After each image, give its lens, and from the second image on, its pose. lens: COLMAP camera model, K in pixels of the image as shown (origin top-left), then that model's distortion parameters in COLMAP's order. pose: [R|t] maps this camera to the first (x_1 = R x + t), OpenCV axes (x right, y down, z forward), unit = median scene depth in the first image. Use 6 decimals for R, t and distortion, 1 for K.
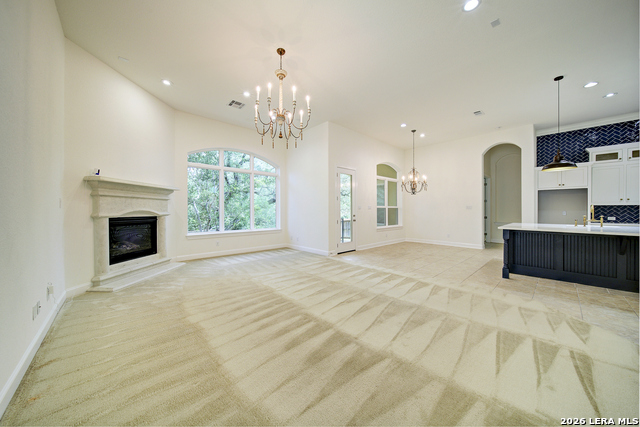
lens RADIAL K [[222.6, 0, 318.3], [0, 222.6, 210.6], [0, 0, 1]] dist [-0.000339, -0.000640]
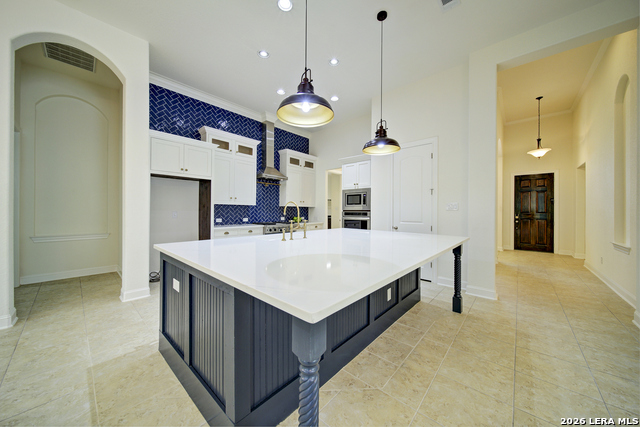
lens RADIAL K [[222.6, 0, 319.5], [0, 222.6, 211.8], [0, 0, 1]] dist [-0.000339, -0.000640]
pose [[-0.088130, -0.004878, 0.996097, 0.444556], [-0.000125, 0.999988, 0.004886, -0.000692], [-0.996109, 0.000306, -0.088129, 0.691369]]
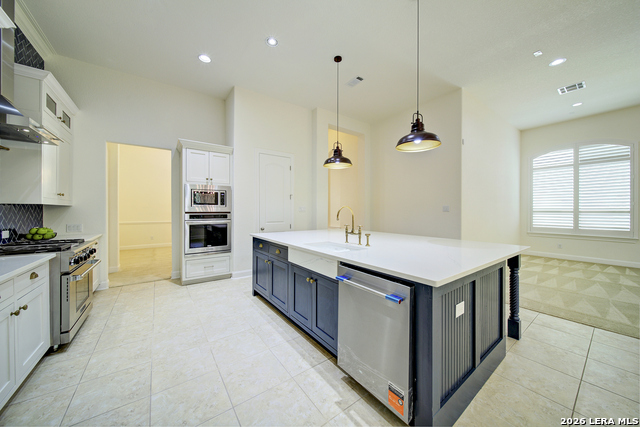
lens RADIAL K [[222.6, 0, 316.2], [0, 222.6, 211.4], [0, 0, 1]] dist [-0.000339, -0.000640]
pose [[-0.992516, -0.005523, 0.121989, 0.874900], [-0.004170, 0.999927, 0.011346, -0.012998], [-0.122043, 0.010753, -0.992467, 1.109996]]
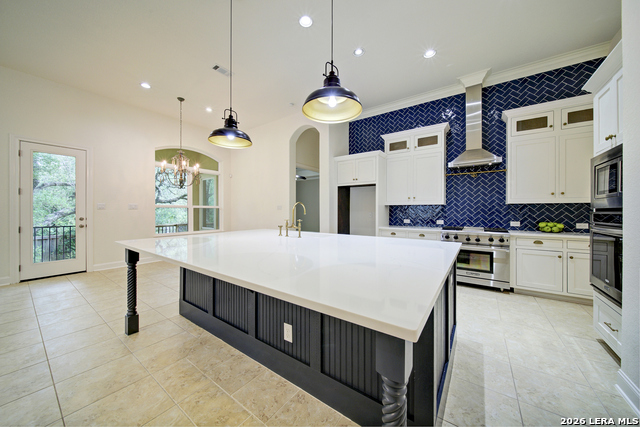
lens RADIAL K [[222.6, 0, 317.6], [0, 222.6, 210.9], [0, 0, 1]] dist [-0.000339, -0.000640]
pose [[0.980416, 0.000668, 0.196938, 0.820562], [0.000186, 0.999991, -0.004319, 0.001638], [-0.196939, 0.004271, 0.980406, 0.246379]]
